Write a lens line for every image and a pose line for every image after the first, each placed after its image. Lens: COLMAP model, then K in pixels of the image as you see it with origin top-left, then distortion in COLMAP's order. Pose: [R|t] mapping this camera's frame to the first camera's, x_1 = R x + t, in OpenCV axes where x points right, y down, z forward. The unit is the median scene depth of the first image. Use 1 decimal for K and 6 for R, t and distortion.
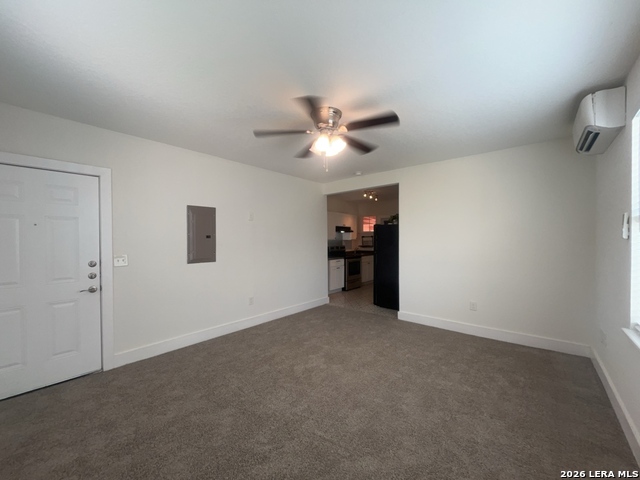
lens RADIAL K [[258.7, 0, 321.8], [0, 258.7, 238.1], [0, 0, 1]] dist [-0.001836, -0.000039]
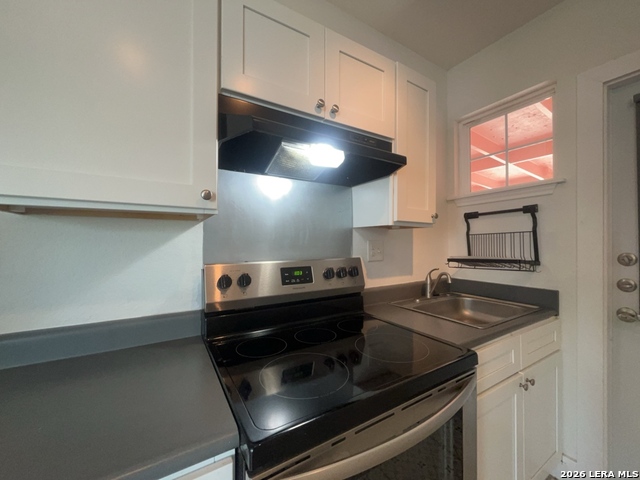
lens RADIAL K [[258.7, 0, 320.8], [0, 258.7, 240.2], [0, 0, 1]] dist [-0.001836, -0.000039]
pose [[0.949117, -0.007659, -0.314829, 0.117602], [0.004278, 0.999926, -0.011427, 0.017928], [0.314894, 0.009499, 0.949079, 0.823159]]
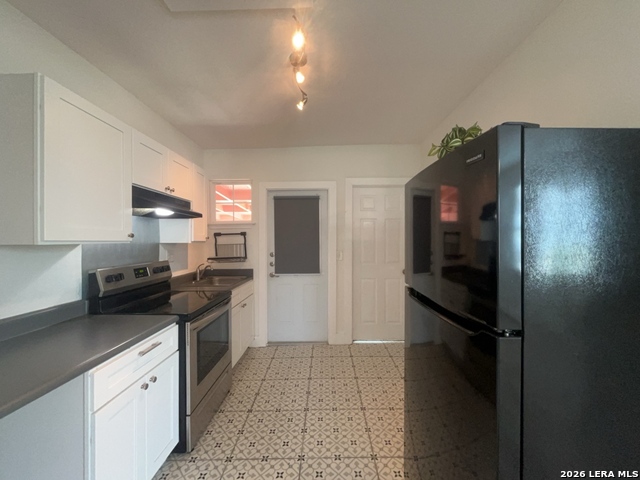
lens RADIAL K [[258.7, 0, 321.1], [0, 258.7, 242.5], [0, 0, 1]] dist [-0.001836, -0.000039]
pose [[0.774550, -0.011945, 0.632399, 0.034940], [0.008172, 0.999927, 0.008878, 0.005063], [-0.632459, -0.001708, 0.774592, 0.643643]]
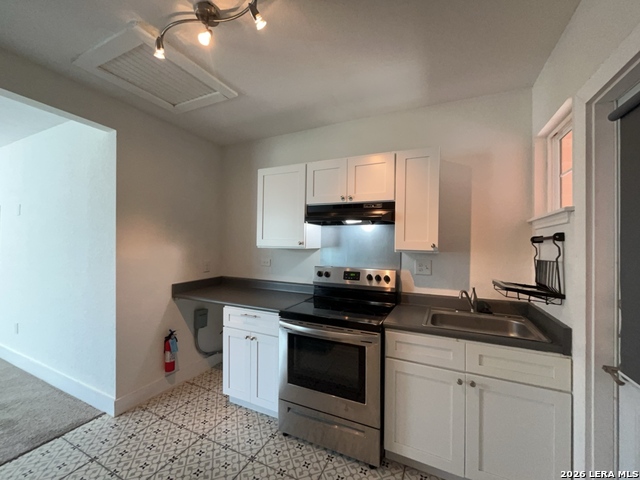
lens RADIAL K [[258.7, 0, 318.5], [0, 258.7, 240.7], [0, 0, 1]] dist [-0.001836, -0.000039]
pose [[0.257927, -0.002396, -0.966161, 0.329935], [-0.010245, 0.999934, -0.005215, -0.001196], [0.966110, 0.011244, 0.257885, 0.846682]]
